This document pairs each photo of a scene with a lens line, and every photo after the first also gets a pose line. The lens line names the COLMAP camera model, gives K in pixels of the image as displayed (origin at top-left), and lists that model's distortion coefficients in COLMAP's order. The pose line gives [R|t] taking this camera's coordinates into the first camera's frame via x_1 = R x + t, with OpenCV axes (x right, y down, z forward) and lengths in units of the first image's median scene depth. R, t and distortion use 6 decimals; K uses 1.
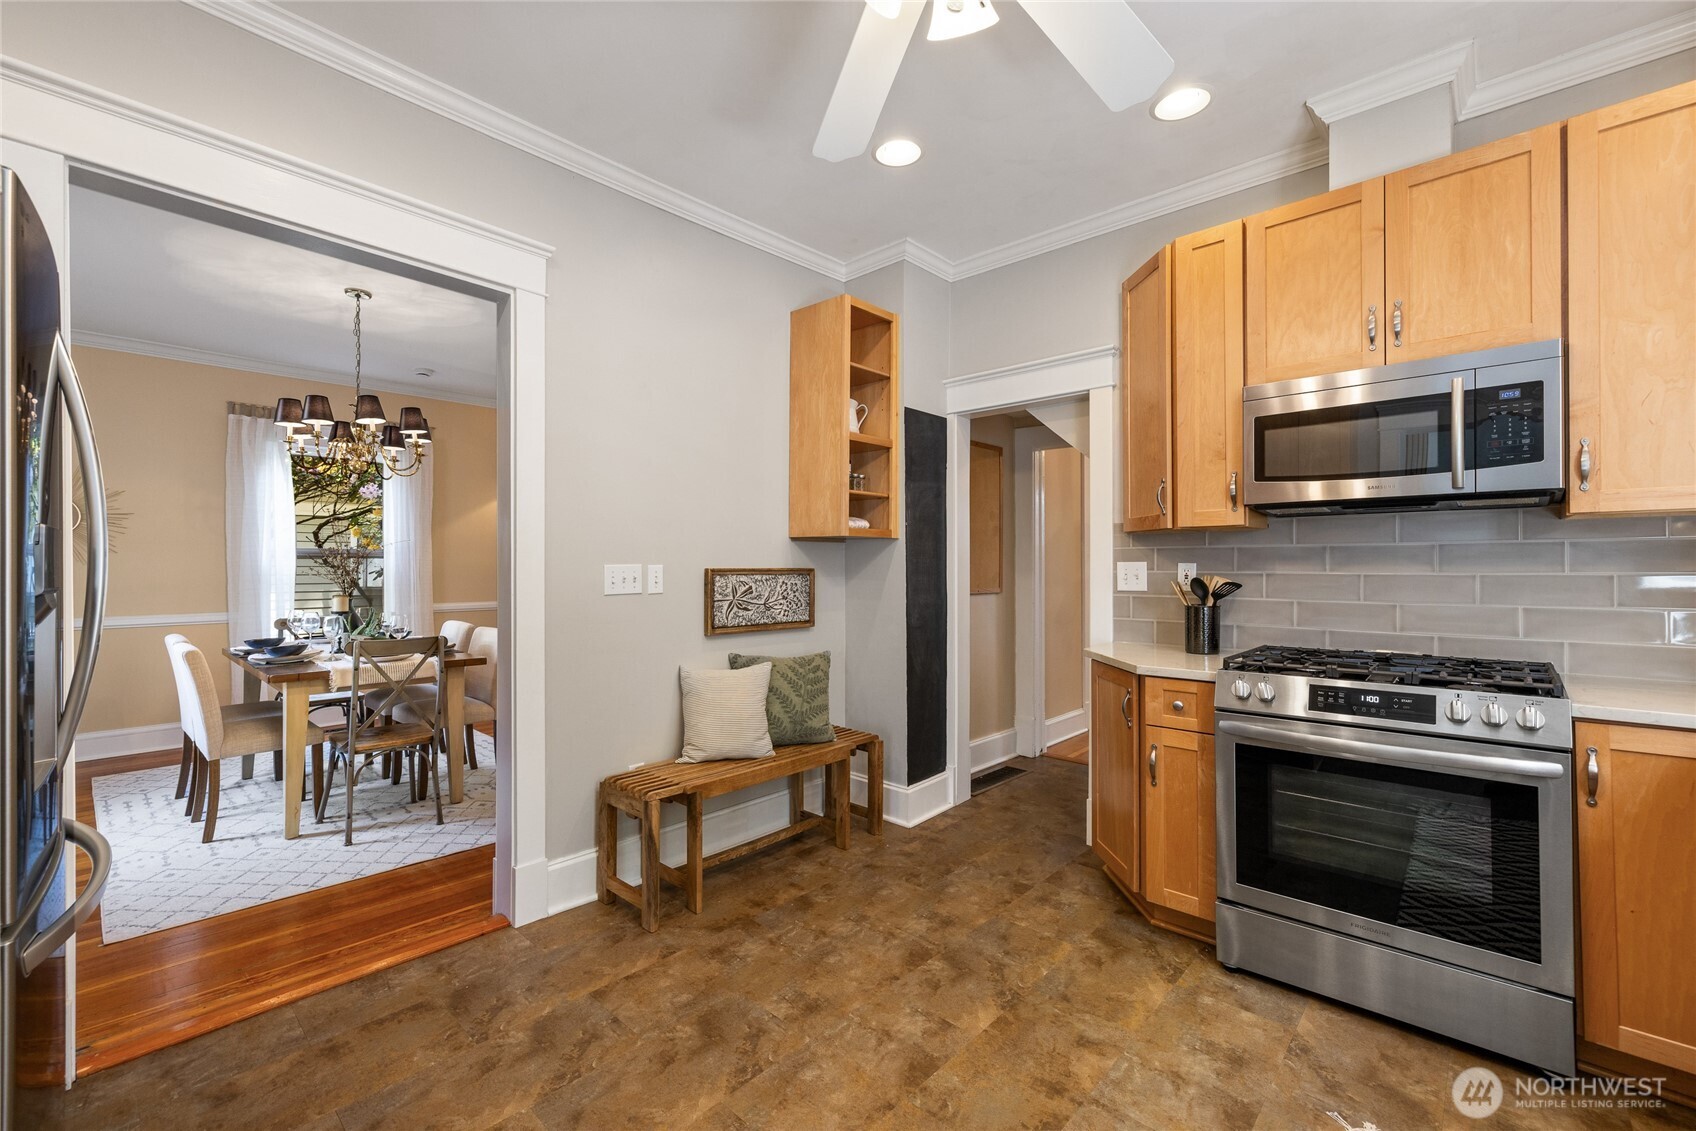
lens RADIAL K [[716.5, 0, 817.3], [0, 716.5, 563.0], [0, 0, 1]] dist [0.004133, 0.001270]
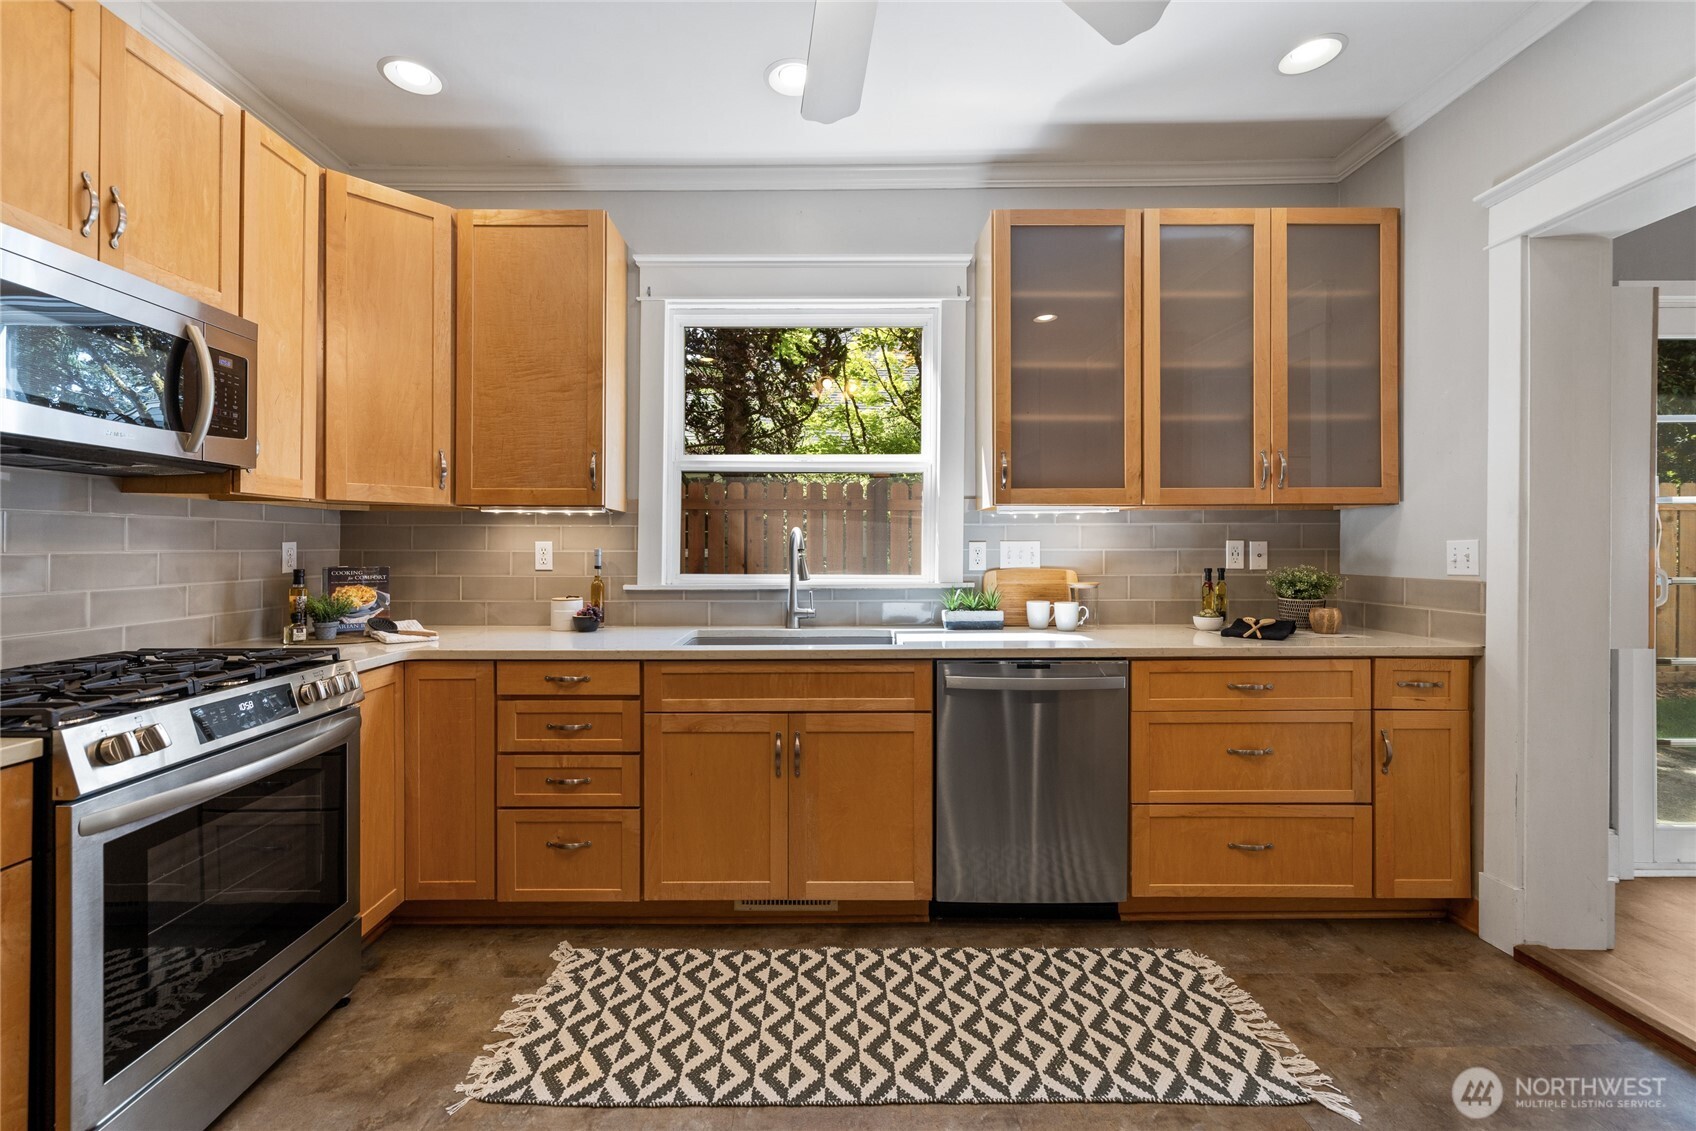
lens RADIAL K [[716.5, 0, 822.0], [0, 716.5, 545.3], [0, 0, 1]] dist [0.004133, 0.001270]
pose [[-0.693226, 0.002584, 0.720716, -0.223040], [-0.005323, 0.999948, -0.008704, 0.008960], [-0.720701, -0.009870, -0.693176, 0.914321]]
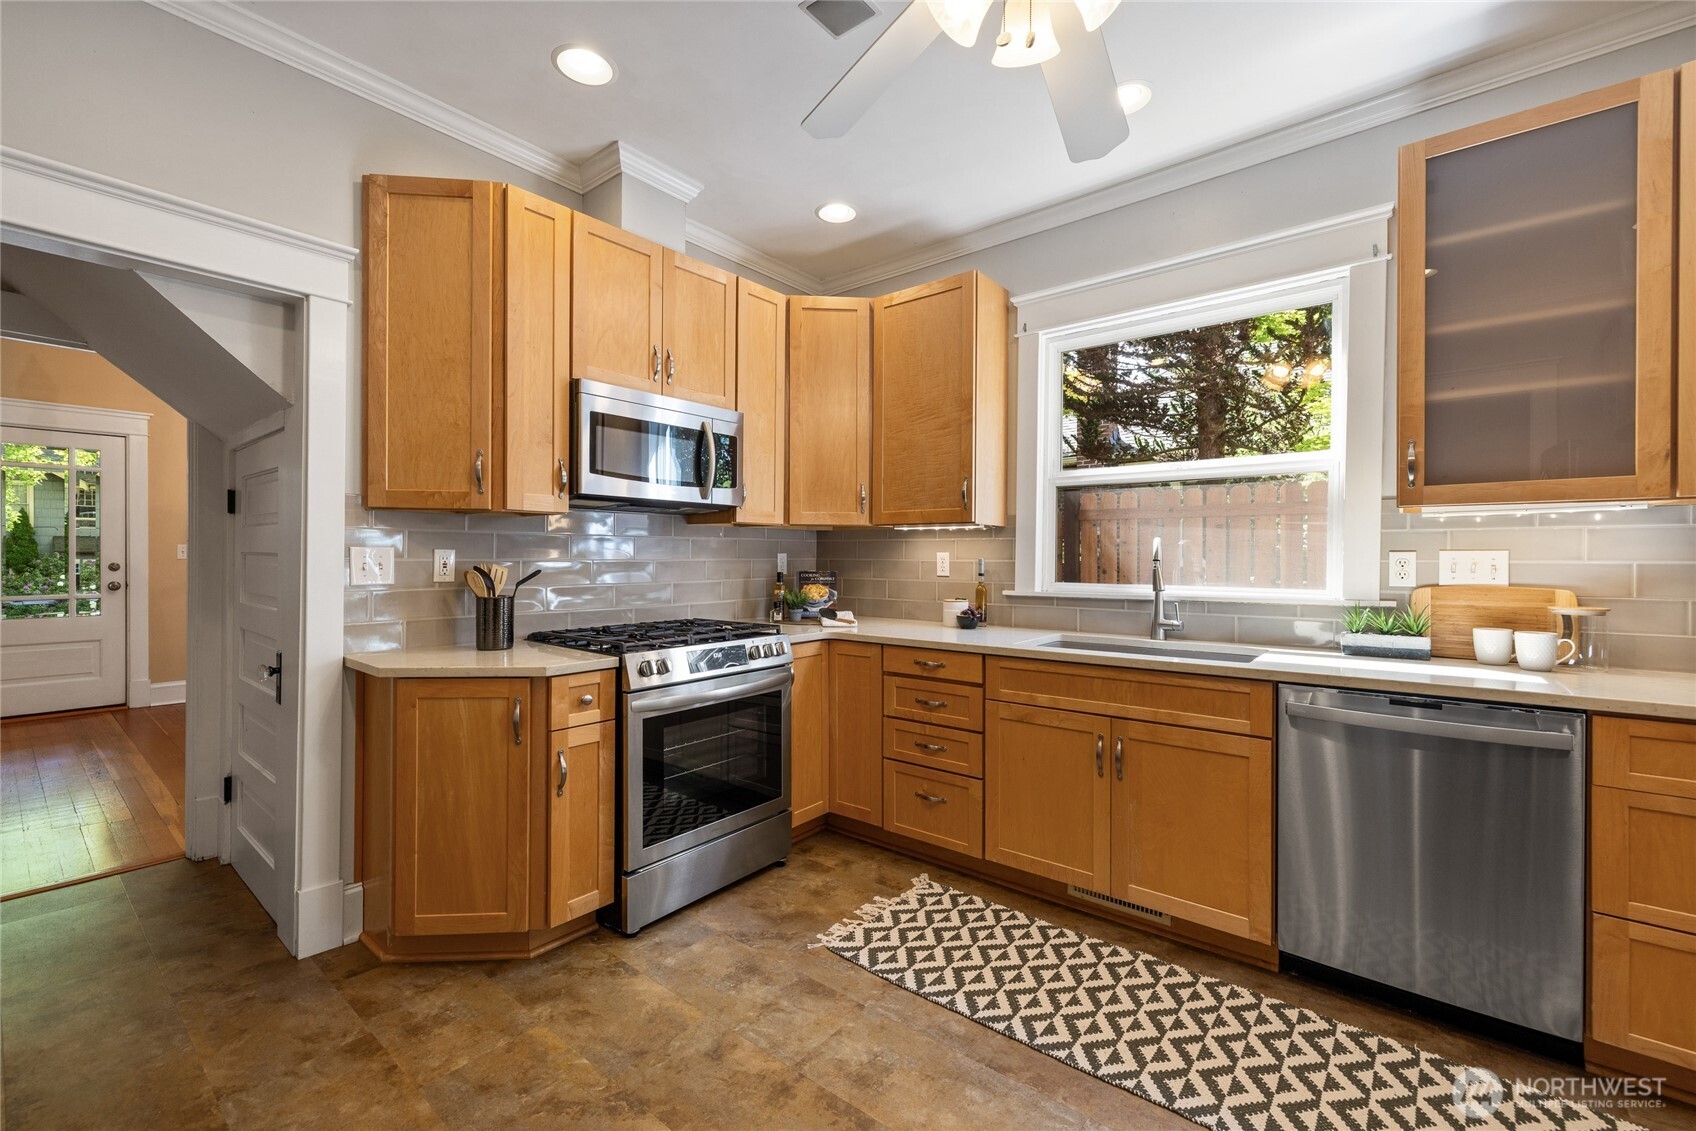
lens RADIAL K [[716.5, 0, 848.2], [0, 716.5, 558.7], [0, 0, 1]] dist [0.004133, 0.001270]
pose [[-0.080315, -0.003704, 0.996763, -0.468665], [-0.009000, 0.999955, 0.002991, 0.004799], [-0.996729, -0.008730, -0.080345, 0.722283]]
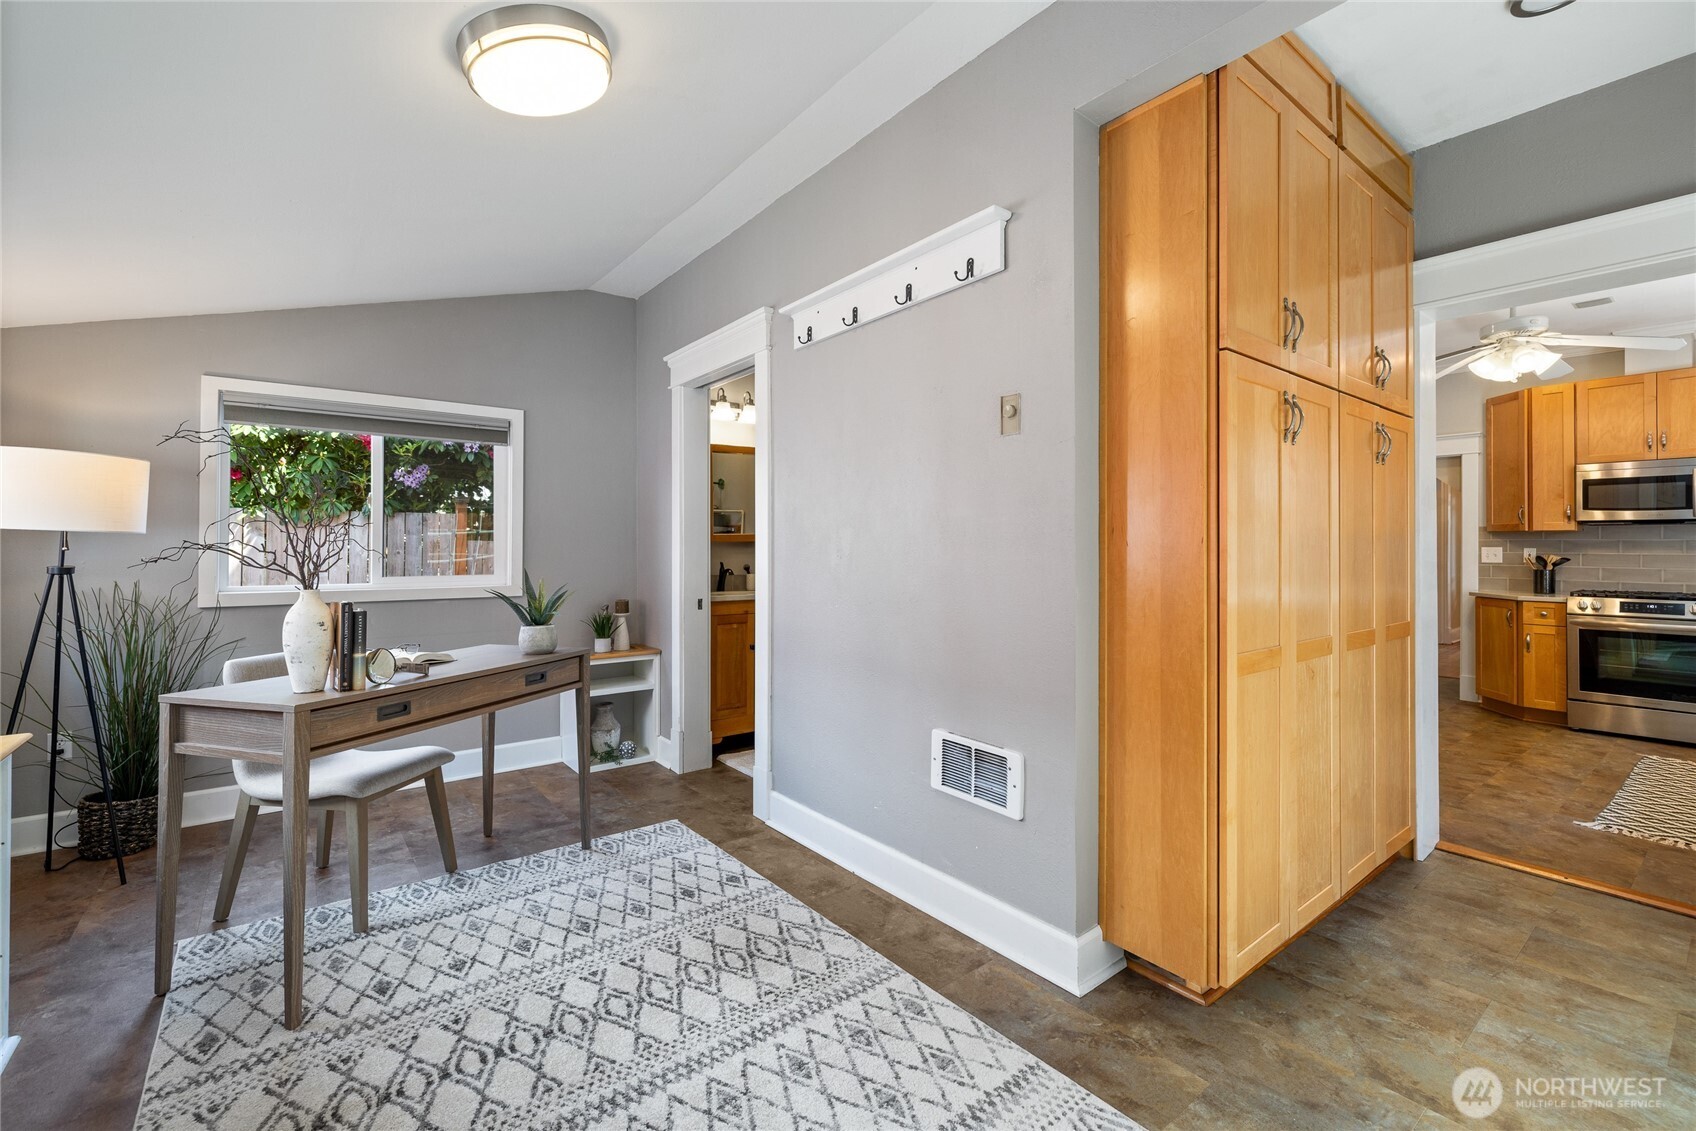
lens RADIAL K [[716.5, 0, 831.8], [0, 716.5, 537.6], [0, 0, 1]] dist [0.004133, 0.001270]
pose [[0.986905, 0.002928, -0.161273, -1.255428], [-0.003793, 0.999980, -0.005058, -0.013451], [0.161255, 0.005604, 0.986897, -1.479858]]
